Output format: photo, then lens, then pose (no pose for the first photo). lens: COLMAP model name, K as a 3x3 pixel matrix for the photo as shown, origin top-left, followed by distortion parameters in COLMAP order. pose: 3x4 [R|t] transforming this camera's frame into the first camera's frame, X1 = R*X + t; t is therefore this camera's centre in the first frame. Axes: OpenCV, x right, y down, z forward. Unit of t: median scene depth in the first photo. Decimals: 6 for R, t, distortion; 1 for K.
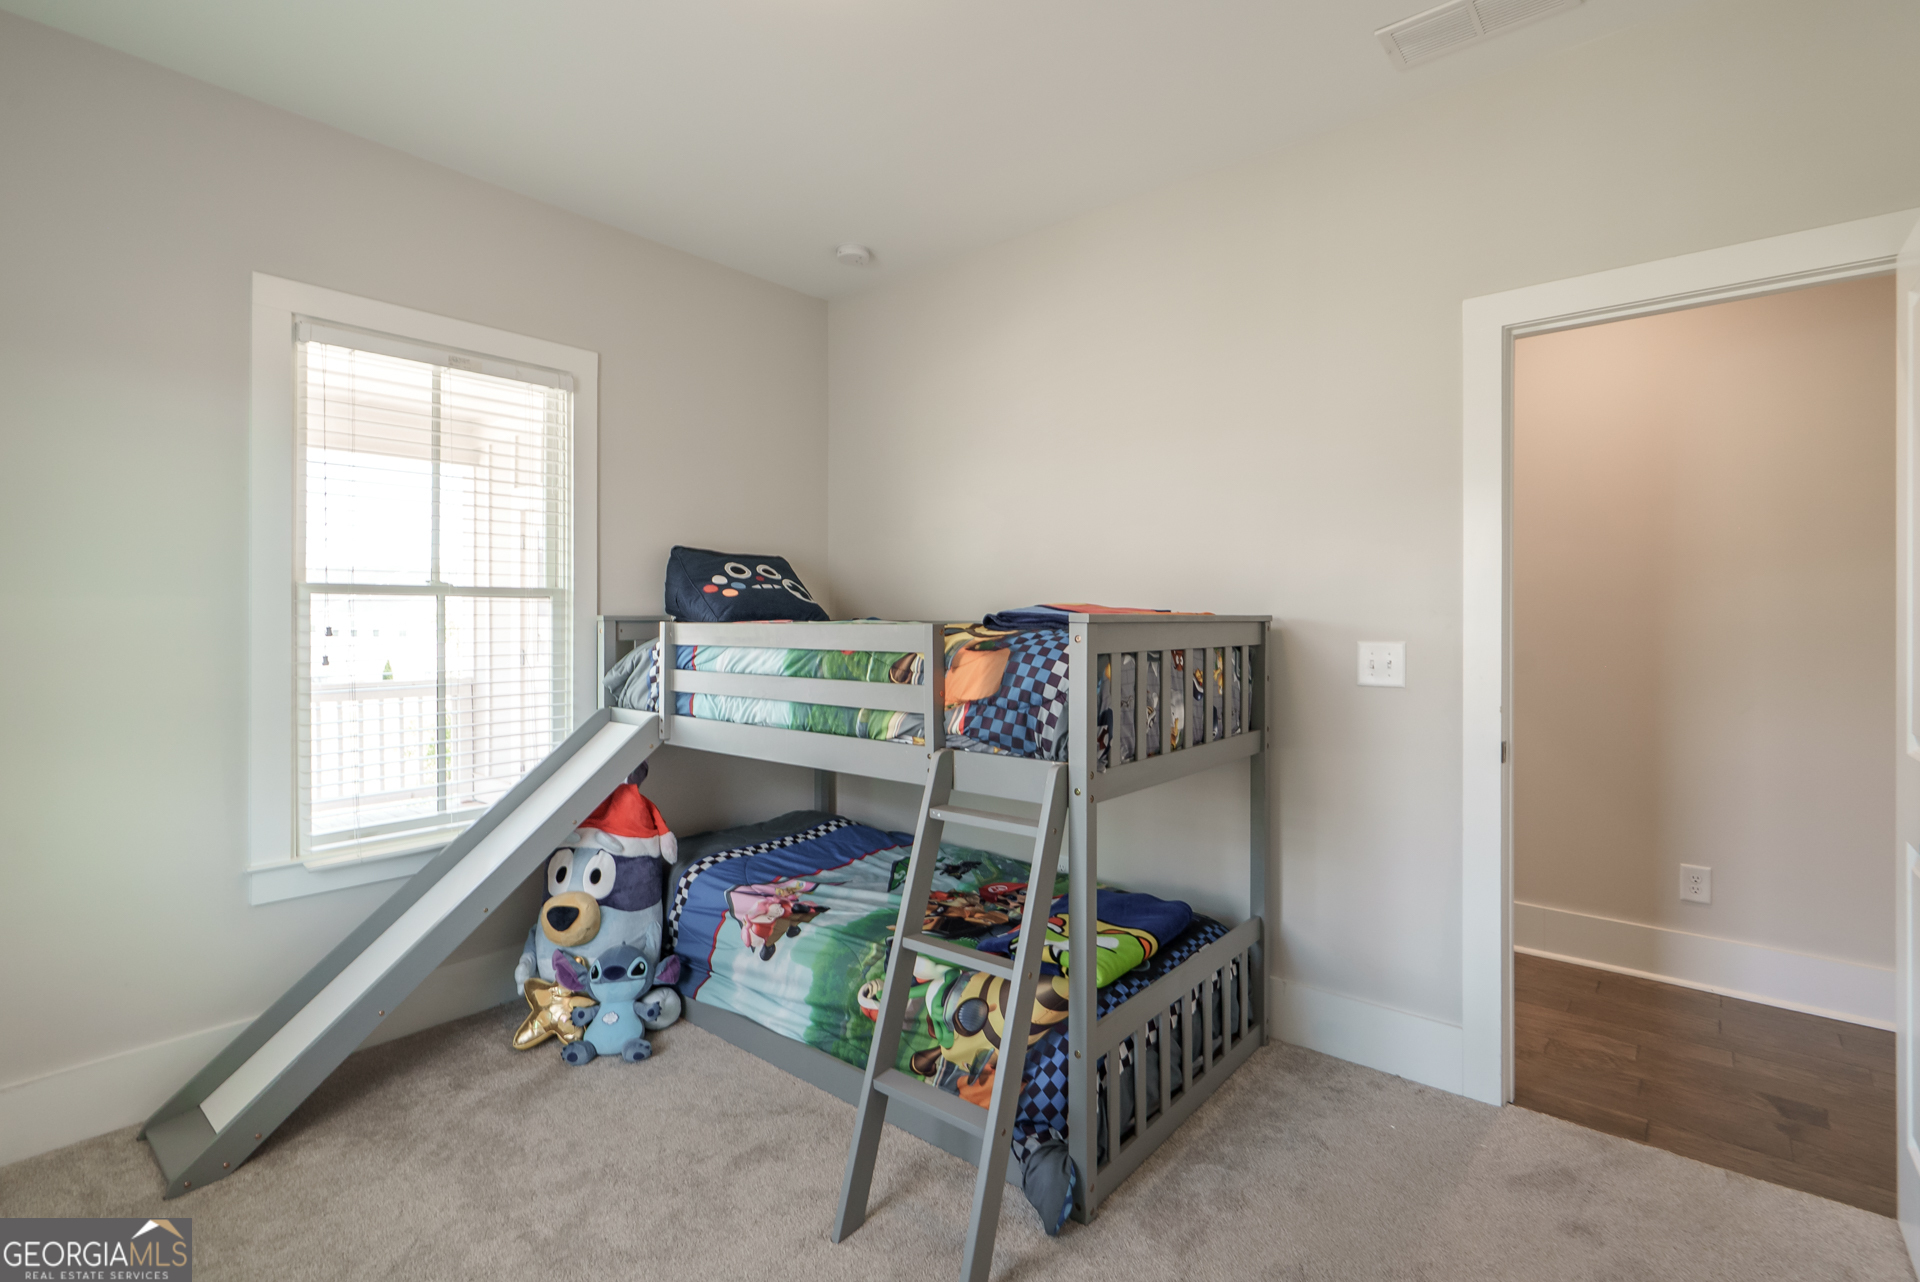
lens RADIAL K [[891.0, 0, 949.9], [0, 891.0, 624.1], [0, 0, 1]] dist [-0.009965, 0.000781]
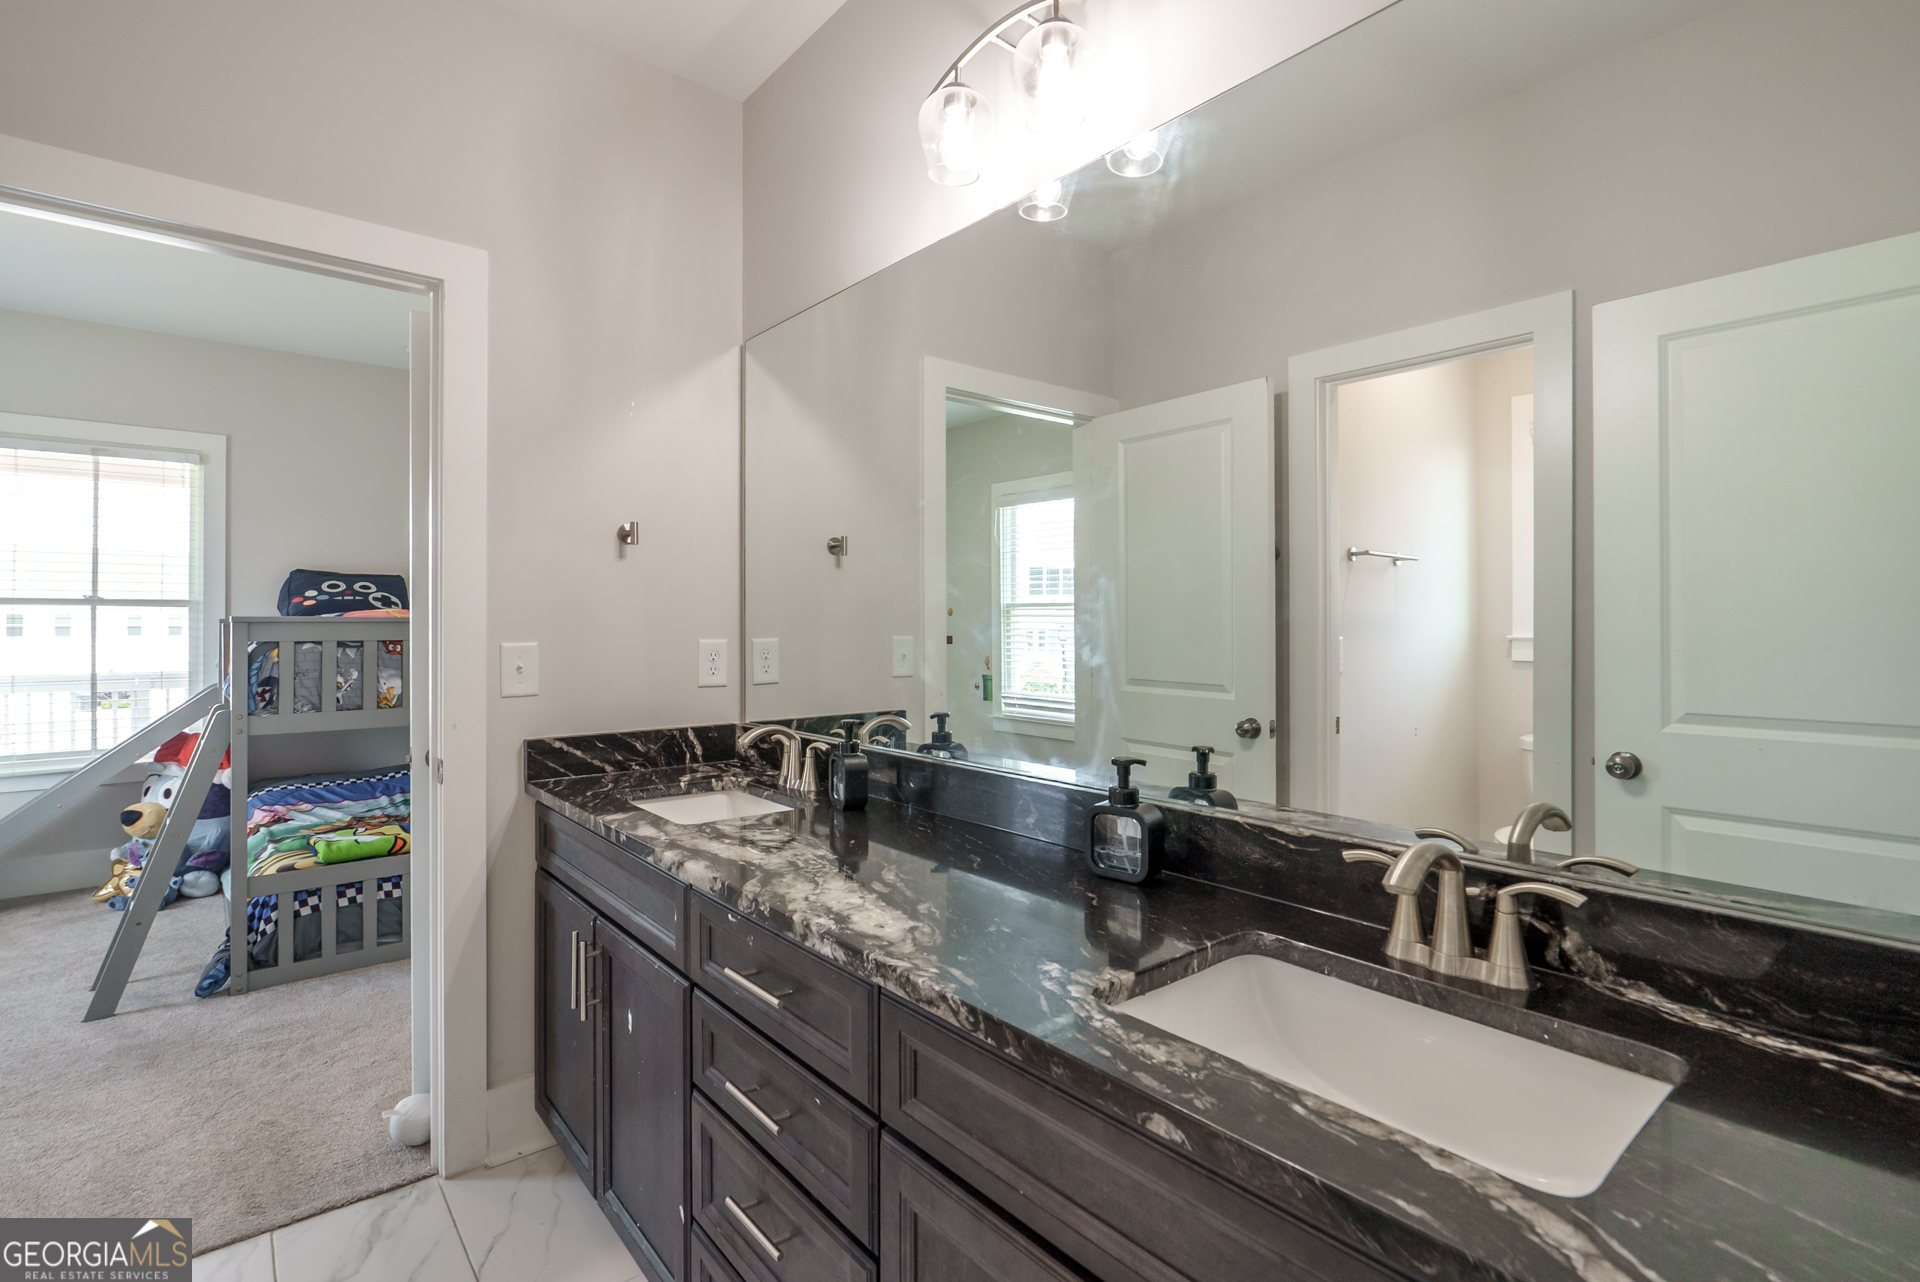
lens RADIAL K [[891.0, 0, 961.3], [0, 891.0, 623.0], [0, 0, 1]] dist [-0.009965, 0.000781]
pose [[0.988410, -0.000152, -0.151808, 0.918598], [-0.000599, 0.999988, -0.004901, 0.003642], [0.151807, 0.004936, 0.988398, -0.211489]]
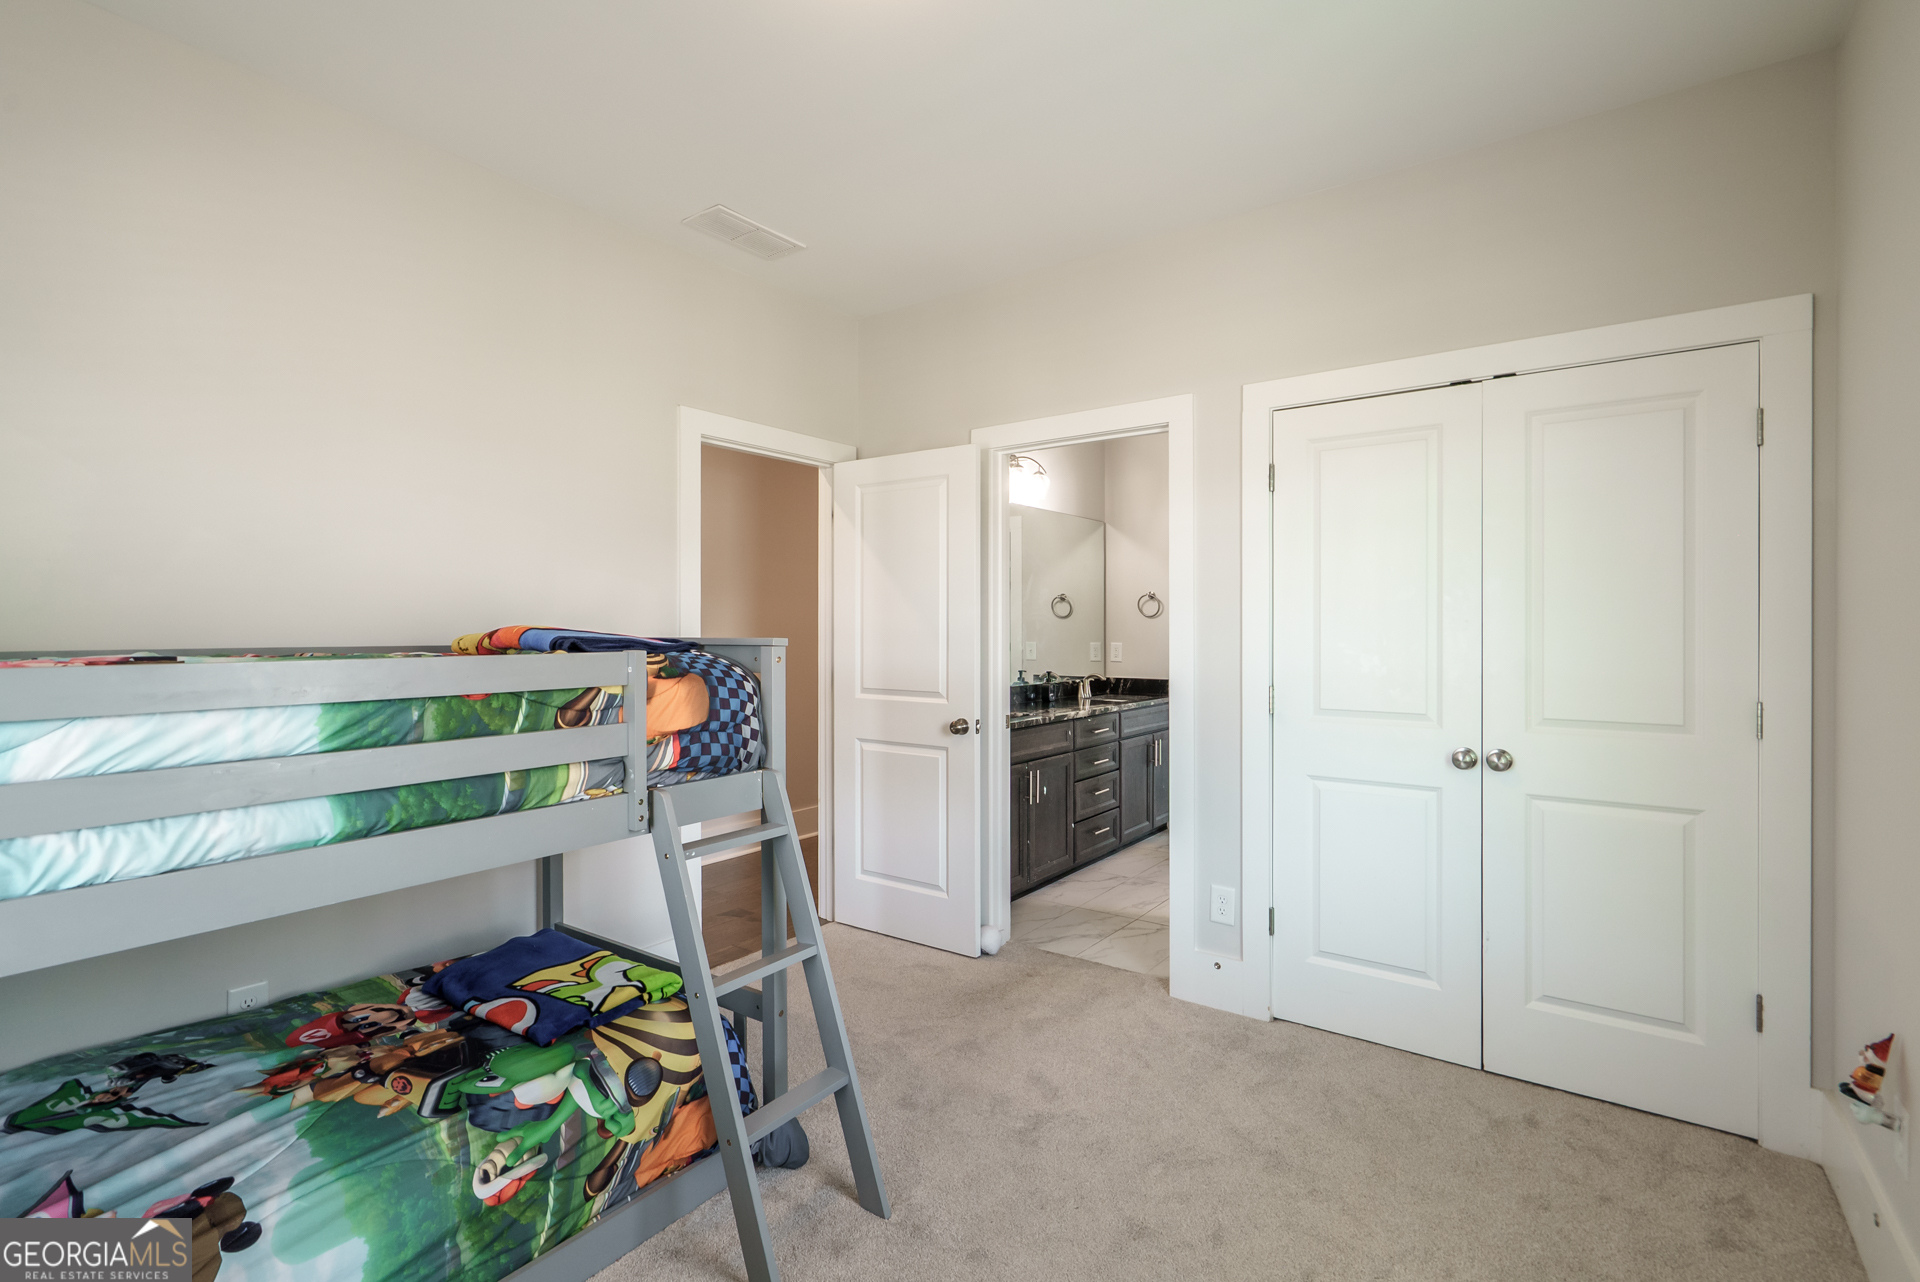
lens RADIAL K [[891.0, 0, 958.3], [0, 891.0, 641.6], [0, 0, 1]] dist [-0.009965, 0.000781]
pose [[-0.091584, -0.011290, 0.995733, -0.886406], [0.011238, 0.999860, 0.012371, -0.016350], [-0.995734, 0.012323, -0.091445, 0.736983]]
